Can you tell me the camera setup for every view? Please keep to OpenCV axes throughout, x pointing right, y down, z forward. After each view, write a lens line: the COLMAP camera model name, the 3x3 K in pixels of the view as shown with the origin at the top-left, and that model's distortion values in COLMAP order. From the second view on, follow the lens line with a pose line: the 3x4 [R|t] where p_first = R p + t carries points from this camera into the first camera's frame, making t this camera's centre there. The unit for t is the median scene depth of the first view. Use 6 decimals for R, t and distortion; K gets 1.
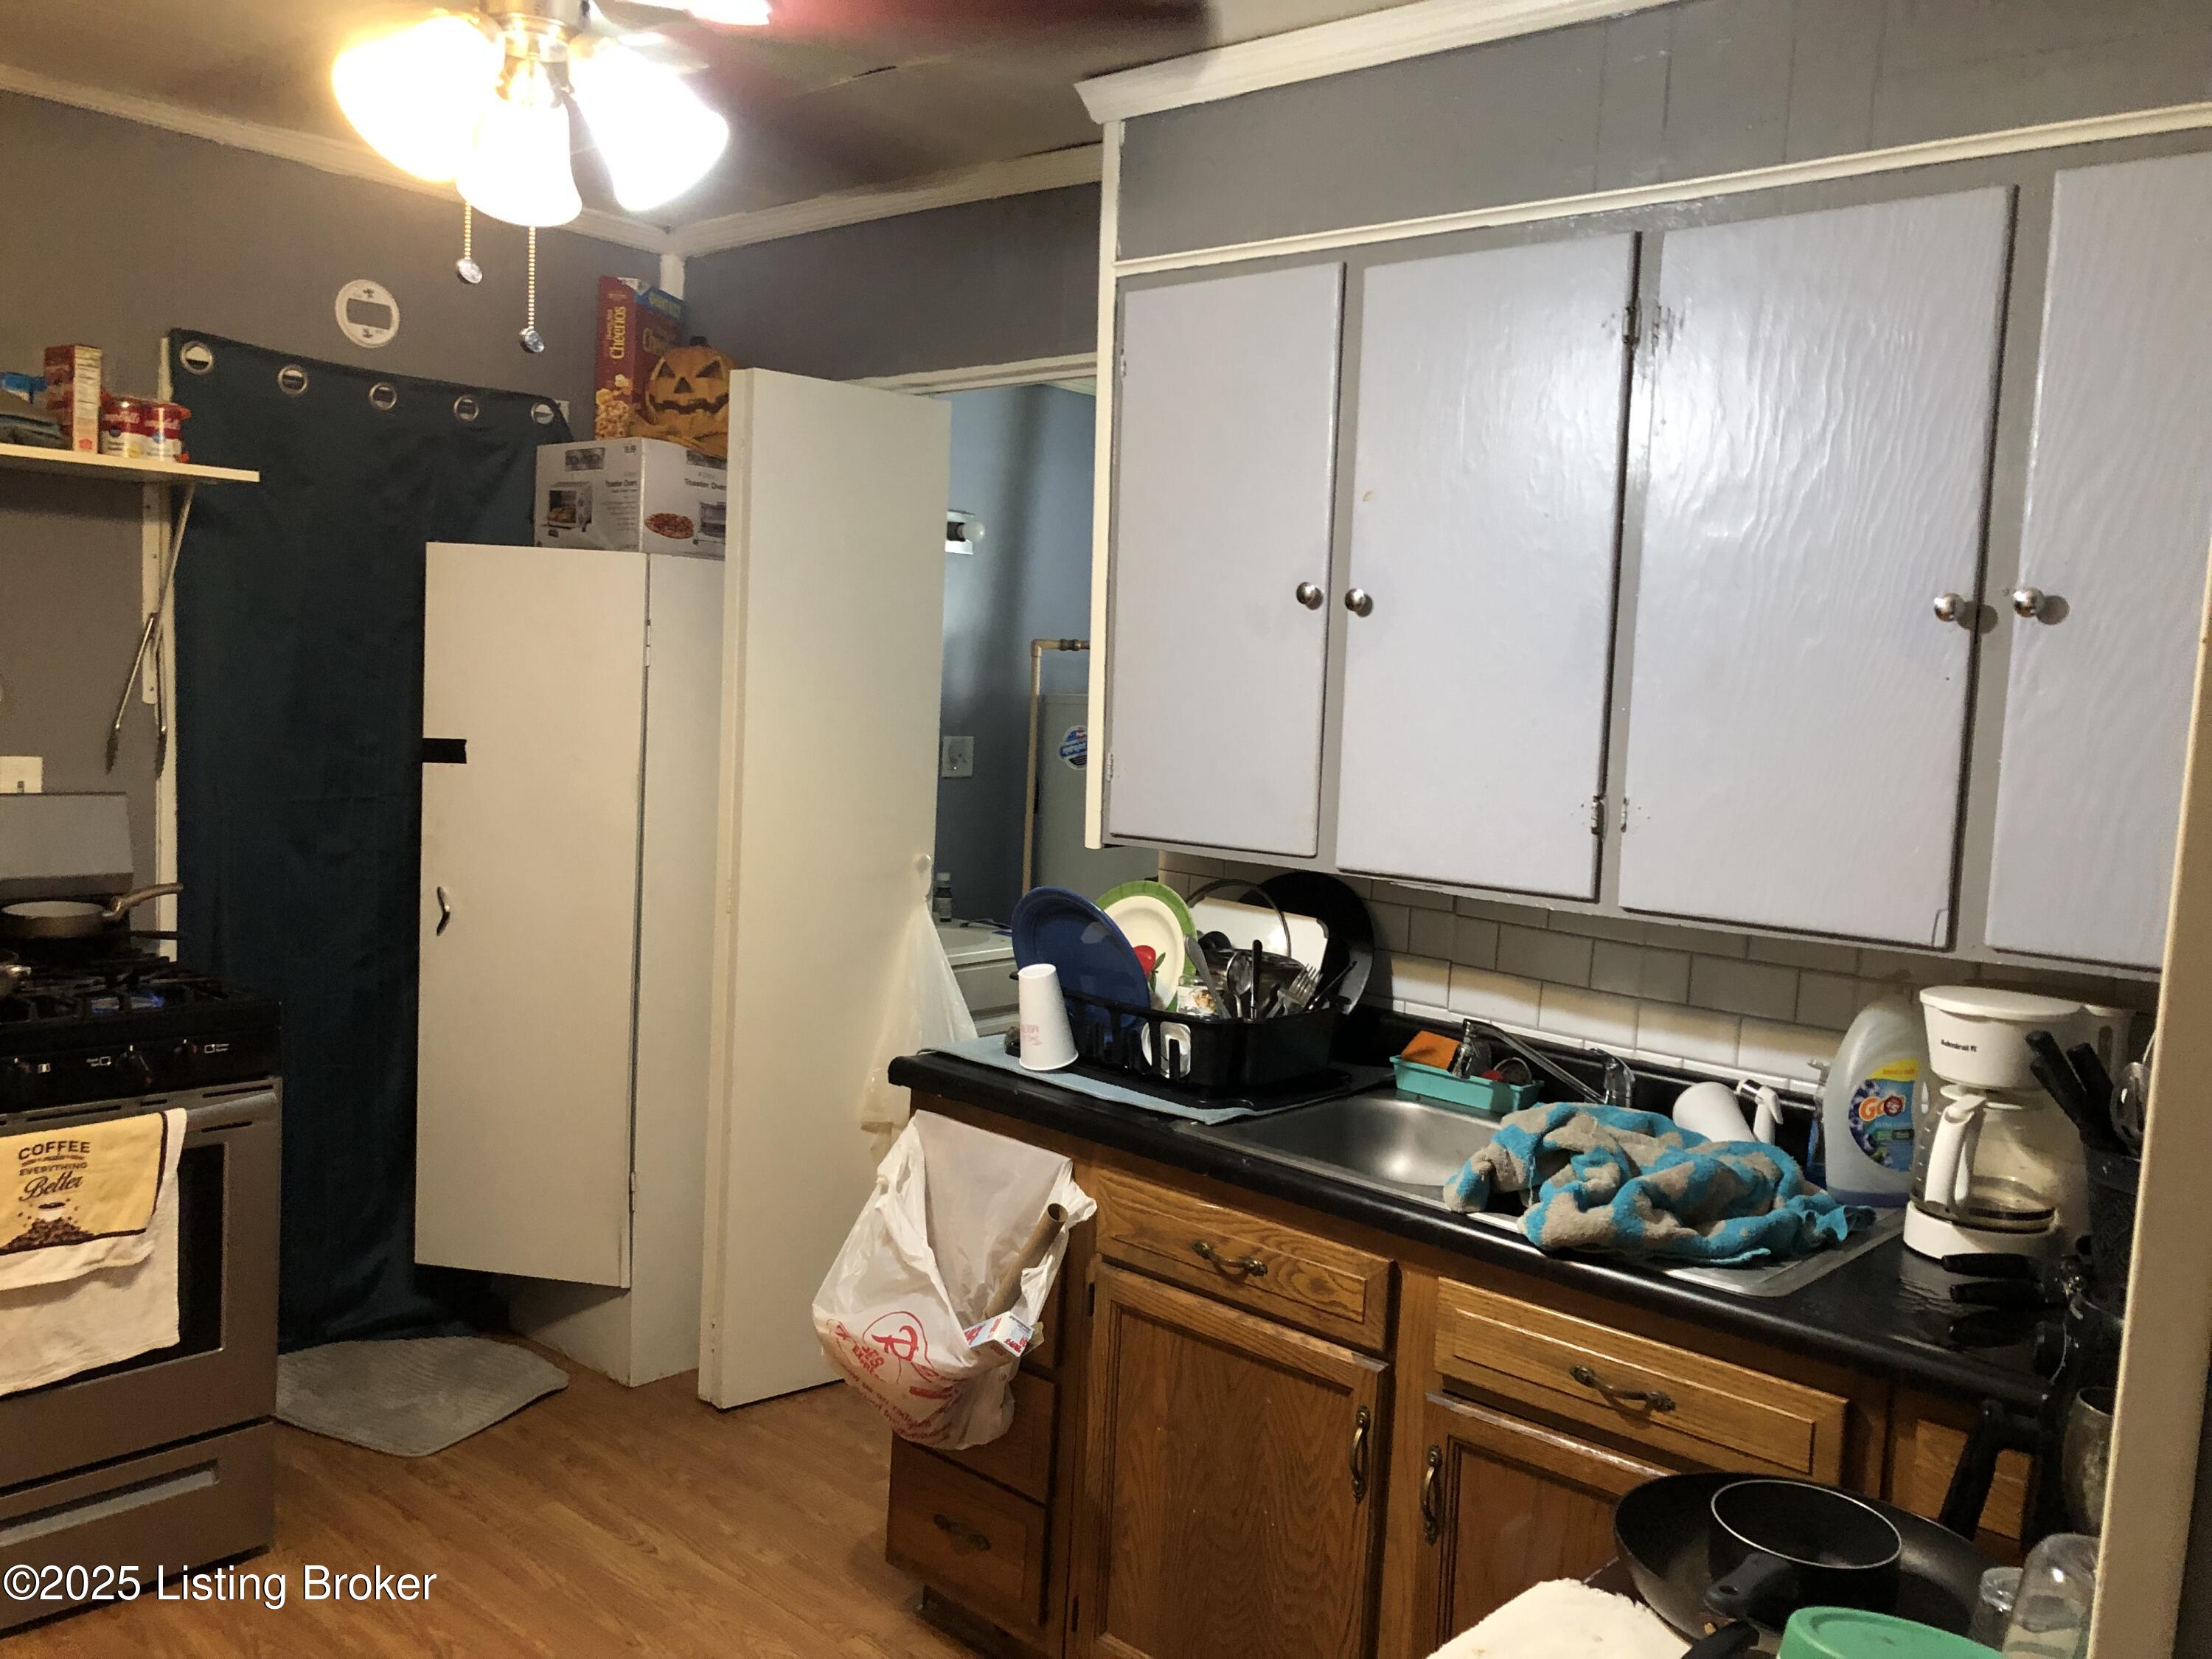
lens RADIAL K [[1814.4, 0, 1098.4], [0, 1814.4, 841.6], [0, 0, 1]] dist [0.082671, -0.078340]
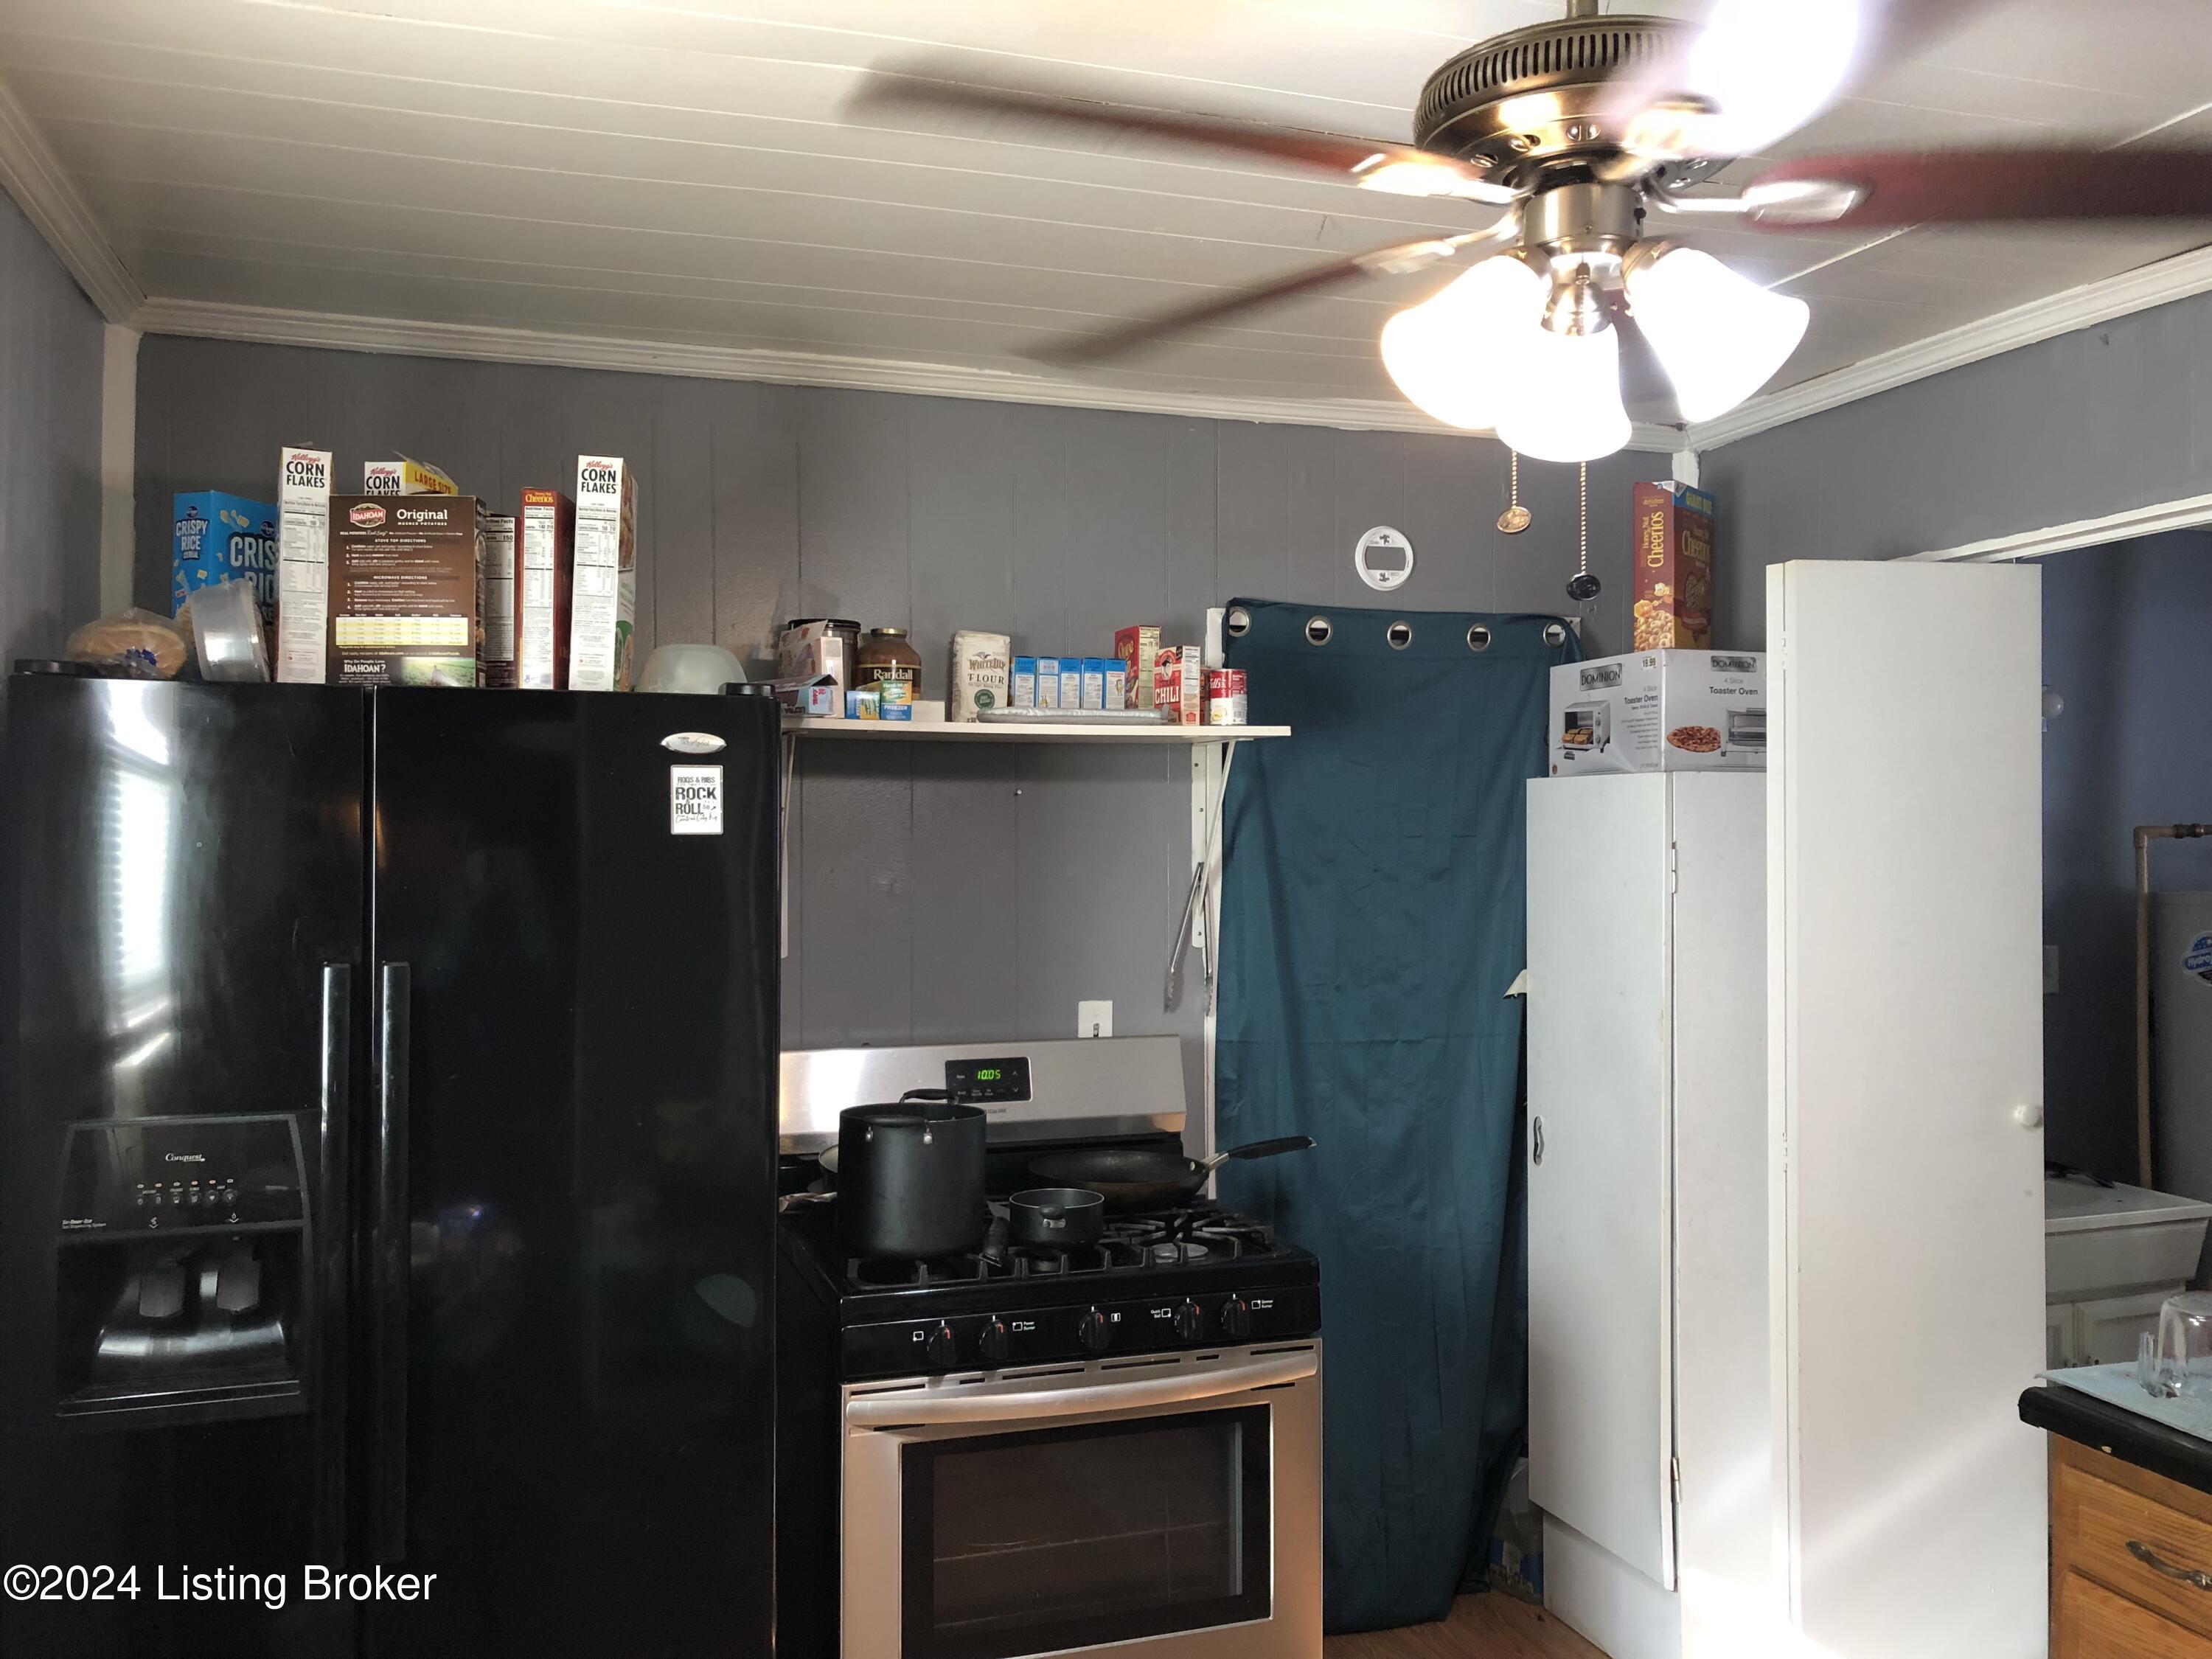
lens RADIAL K [[1802.5, 0, 1107.2], [0, 1802.5, 817.7], [0, 0, 1]] dist [0.041719, 0.006846]
pose [[0.868514, -0.055124, -0.492589, -0.049406], [0.000481, 0.993890, -0.110374, -0.036764], [0.495664, 0.095624, 0.863234, 0.079516]]
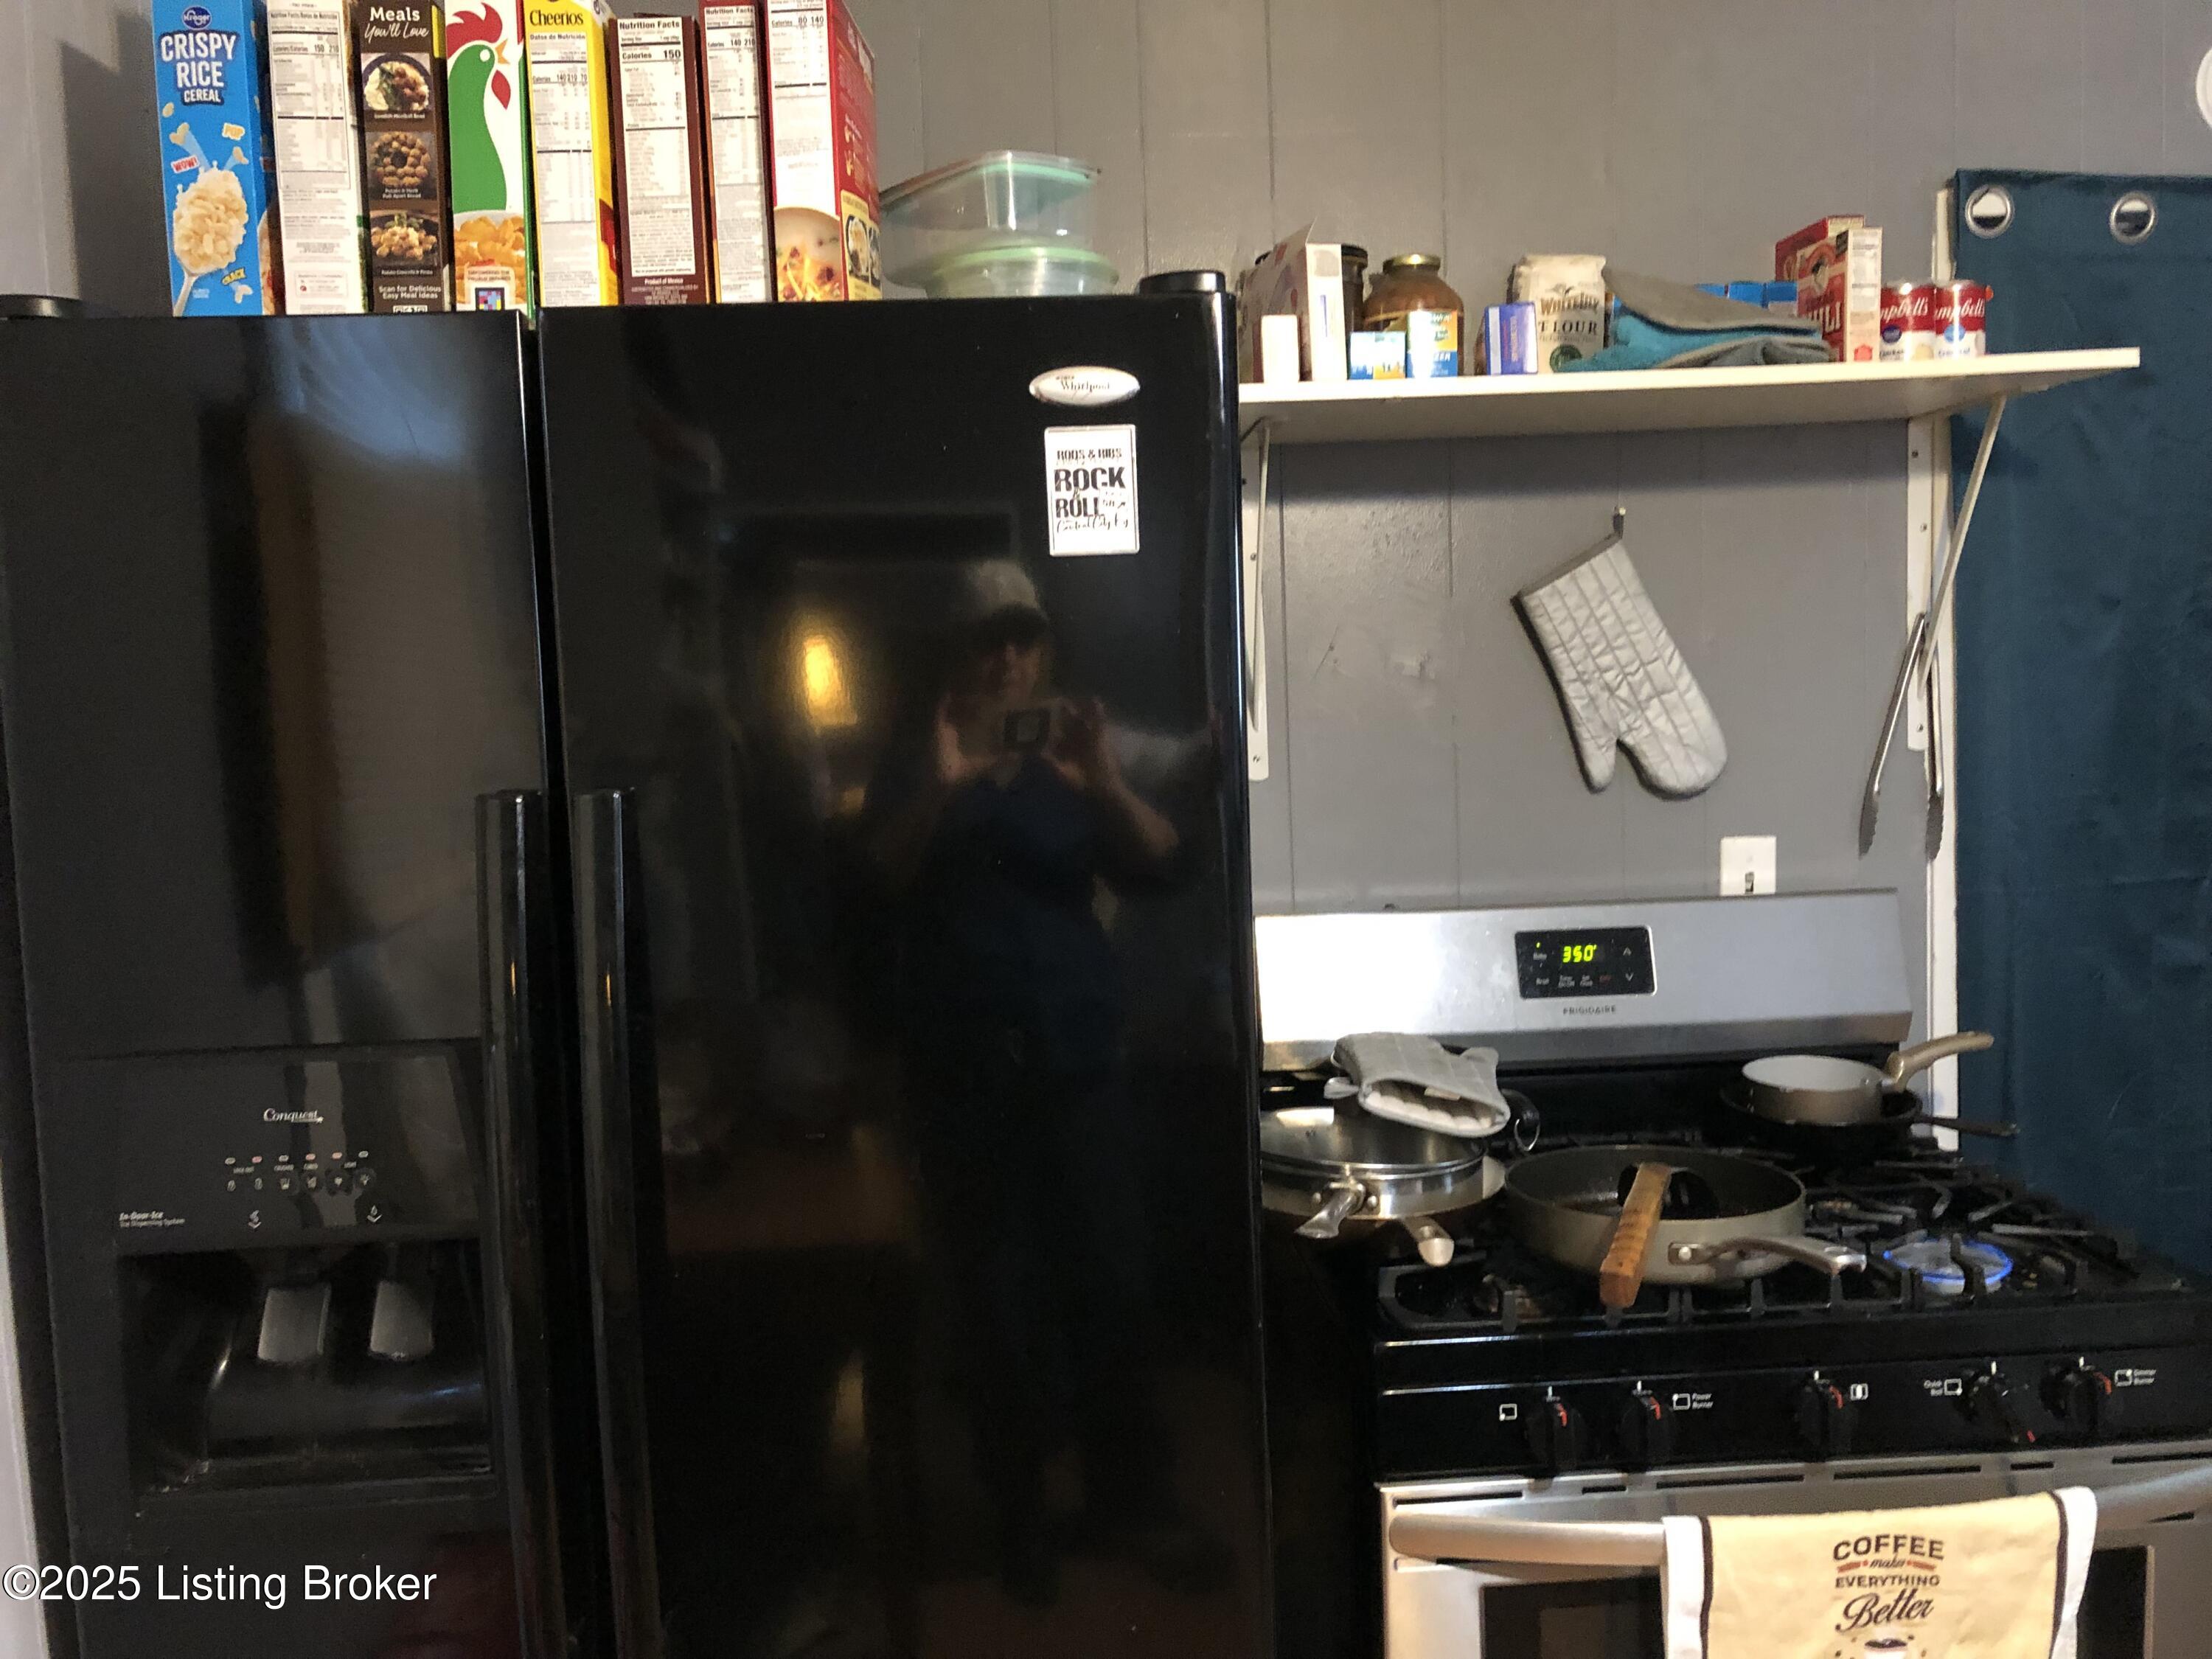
lens RADIAL K [[1814.4, 0, 1098.4], [0, 1814.4, 841.6], [0, 0, 1]] dist [0.082671, -0.078340]
pose [[0.700260, -0.014582, -0.713739, -0.264857], [0.011826, 0.999891, -0.008826, -0.041979], [0.713790, -0.002260, 0.700356, 0.346449]]
